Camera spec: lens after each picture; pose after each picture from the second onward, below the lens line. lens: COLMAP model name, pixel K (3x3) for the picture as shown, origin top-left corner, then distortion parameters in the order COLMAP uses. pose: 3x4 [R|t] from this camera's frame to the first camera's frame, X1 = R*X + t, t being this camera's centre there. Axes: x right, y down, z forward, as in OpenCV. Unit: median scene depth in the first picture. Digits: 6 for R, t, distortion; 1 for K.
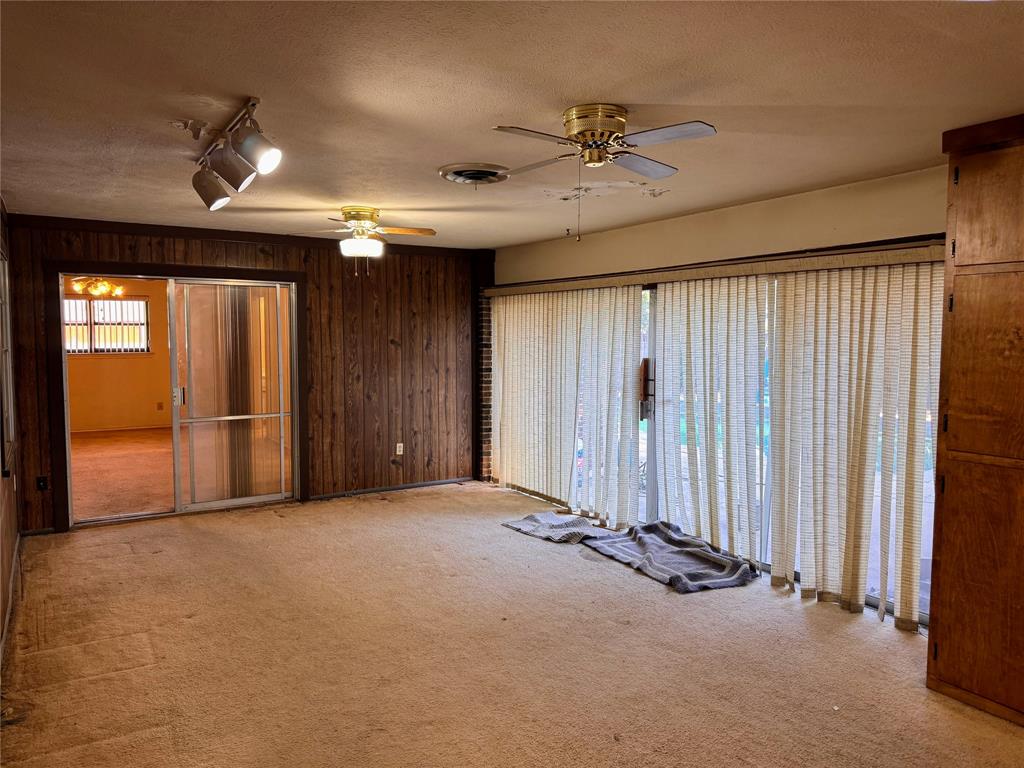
lens RADIAL K [[721.0, 0, 514.2], [0, 721.0, 378.0], [0, 0, 1]] dist [0.065352, -0.091515]
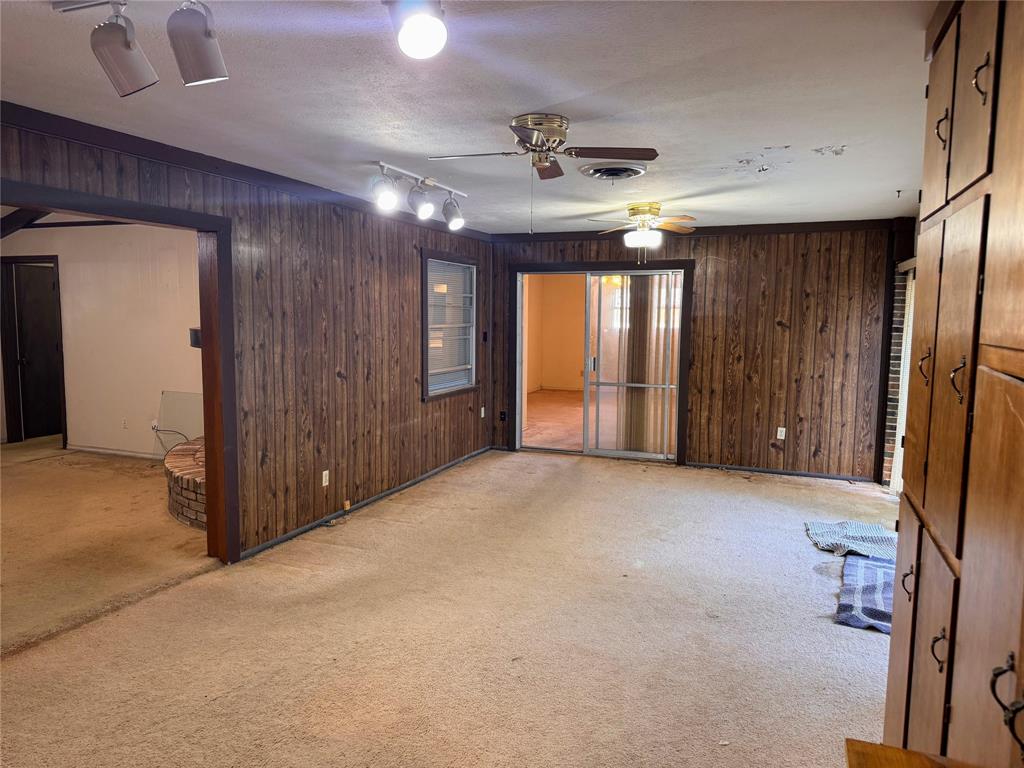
lens RADIAL K [[721.0, 0, 504.5], [0, 721.0, 385.3], [0, 0, 1]] dist [0.065352, -0.091515]
pose [[0.580419, 0.082816, -0.810096, 0.447044], [-0.055254, 0.996528, 0.062287, -0.007901], [0.812441, 0.008608, 0.582980, 0.125722]]
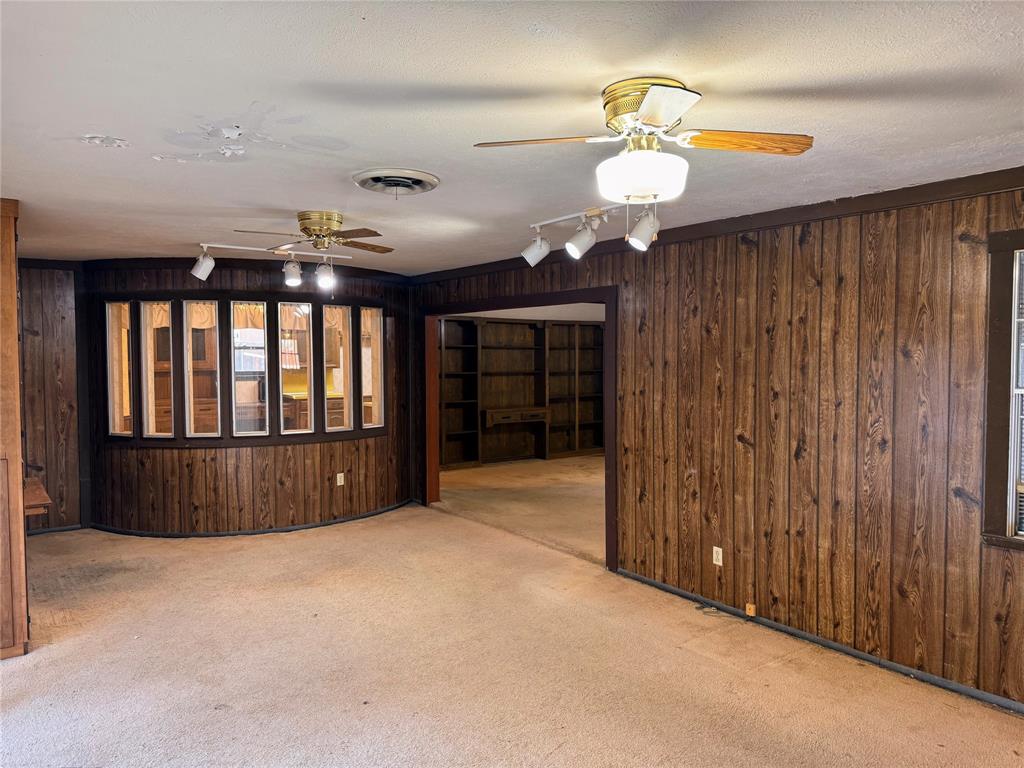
lens RADIAL K [[721.0, 0, 522.8], [0, 721.0, 377.5], [0, 0, 1]] dist [0.065352, -0.091515]
pose [[-0.998115, 0.000178, -0.061366, -0.082020], [-0.005253, 0.996078, 0.088327, -0.071099], [0.061141, 0.088483, -0.994199, 1.084292]]
